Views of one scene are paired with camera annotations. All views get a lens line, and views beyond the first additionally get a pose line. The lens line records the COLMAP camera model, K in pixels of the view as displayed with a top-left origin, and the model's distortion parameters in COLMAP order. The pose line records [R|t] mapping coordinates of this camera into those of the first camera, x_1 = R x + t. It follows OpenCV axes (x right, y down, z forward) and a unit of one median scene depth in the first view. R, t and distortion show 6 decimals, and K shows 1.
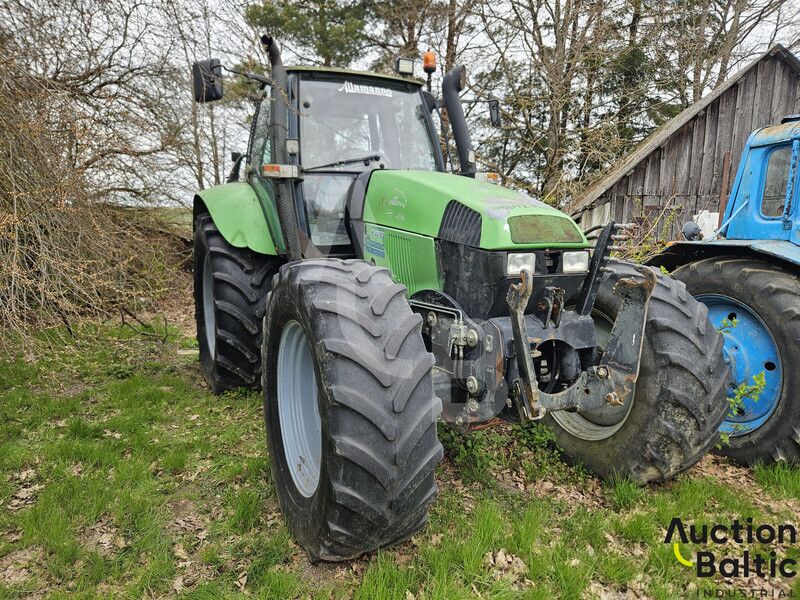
lens RADIAL K [[557.8, 0, 399.9], [0, 557.8, 336.1], [0, 0, 1]] dist [0.028154, 0.000024]
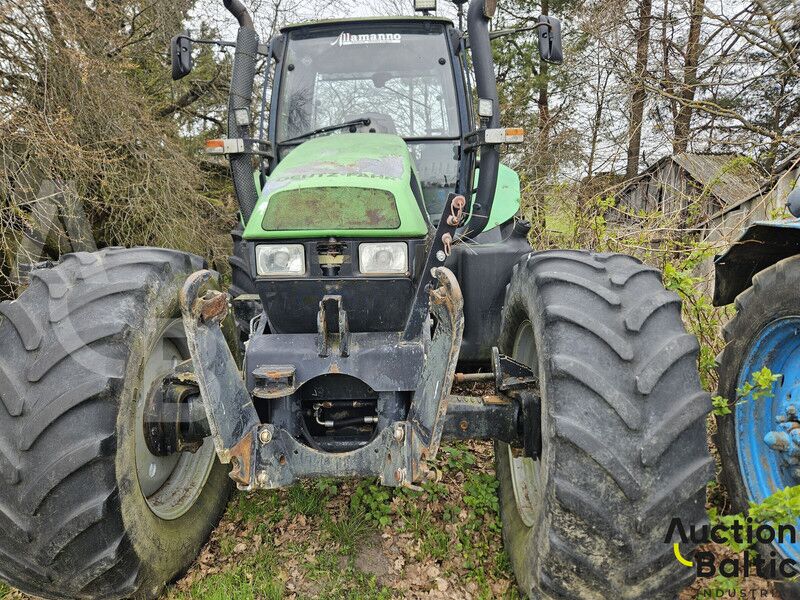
lens RADIAL K [[557.8, 0, 399.9], [0, 557.8, 336.1], [0, 0, 1]] dist [0.028154, 0.000024]
pose [[0.876586, 0.090296, -0.472699, 0.481162], [-0.071022, 0.995757, 0.058505, -0.061604], [0.475976, -0.017713, 0.879280, 0.327459]]
